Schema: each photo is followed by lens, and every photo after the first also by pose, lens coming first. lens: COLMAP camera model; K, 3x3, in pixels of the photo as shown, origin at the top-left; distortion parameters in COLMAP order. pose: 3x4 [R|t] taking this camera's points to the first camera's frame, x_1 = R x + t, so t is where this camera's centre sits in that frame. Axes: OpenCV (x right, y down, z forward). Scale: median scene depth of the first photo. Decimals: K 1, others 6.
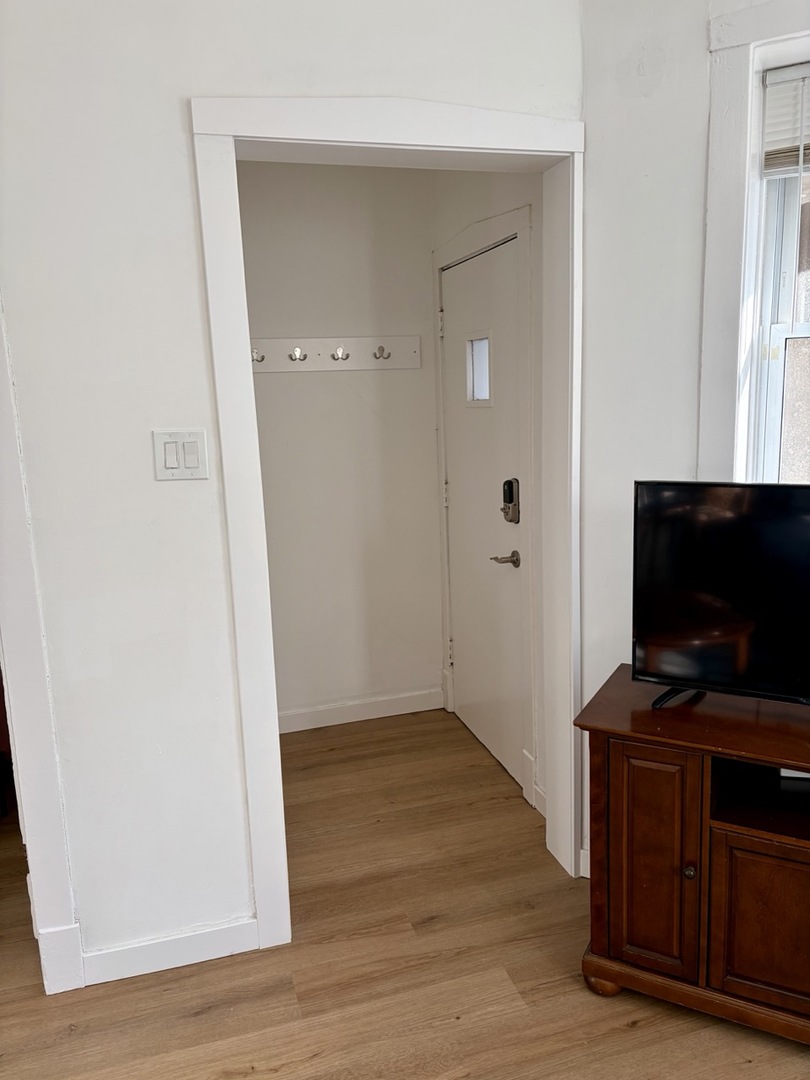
lens RADIAL K [[817.5, 0, 411.4], [0, 817.5, 537.6], [0, 0, 1]] dist [0.042919, -0.048373]
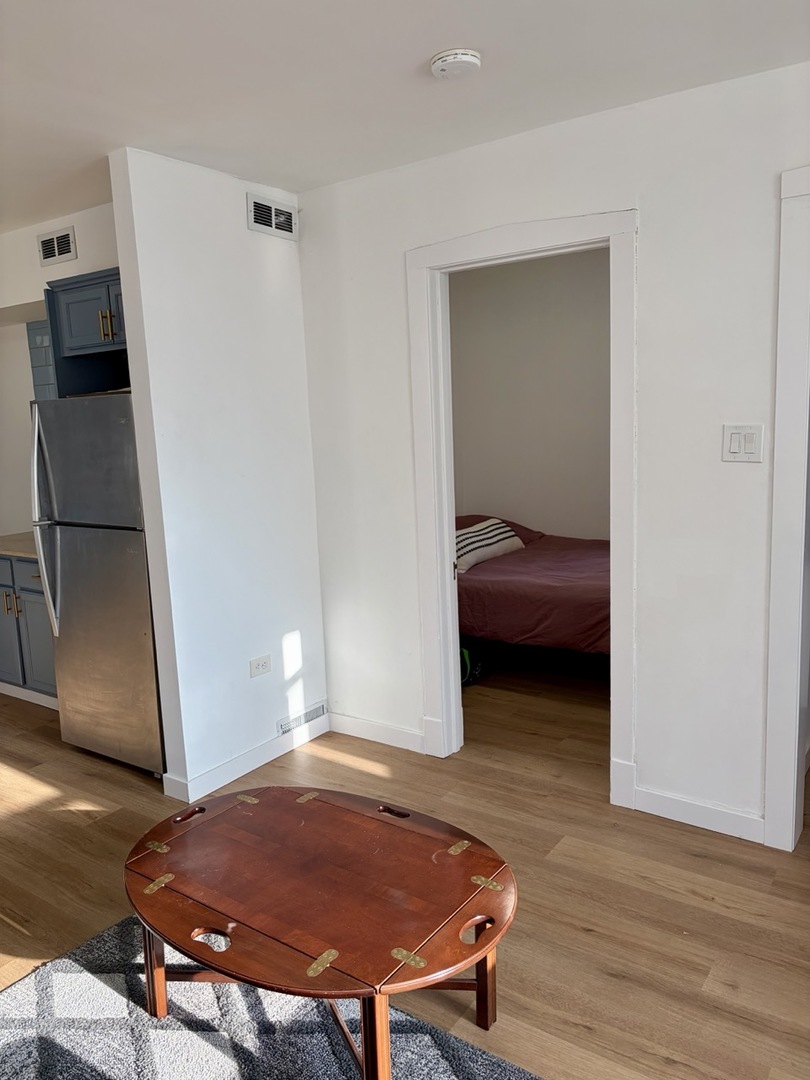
lens RADIAL K [[811.6, 0, 389.1], [0, 811.6, 537.3], [0, 0, 1]] dist [0.052824, -0.061230]
pose [[0.603427, 0.134219, -0.786042, 0.427365], [-0.121084, 0.989725, 0.076045, 0.018402], [0.788172, 0.049289, 0.613478, -0.249290]]
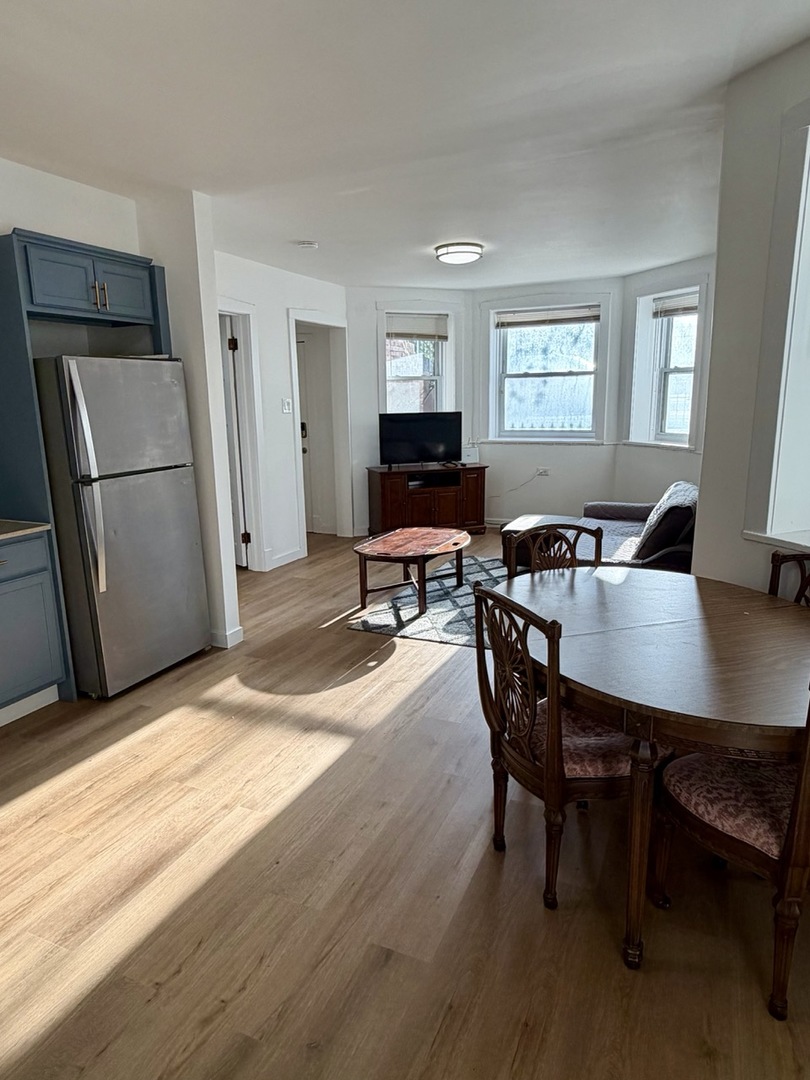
lens RADIAL K [[664.4, 0, 404.2], [0, 664.4, 535.8], [0, 0, 1]] dist [0.041178, 0.001820]
pose [[0.661831, -0.128455, 0.738566, -2.099478], [0.125865, 0.990265, 0.059444, 0.339339], [-0.739011, 0.053617, 0.671556, -1.243576]]
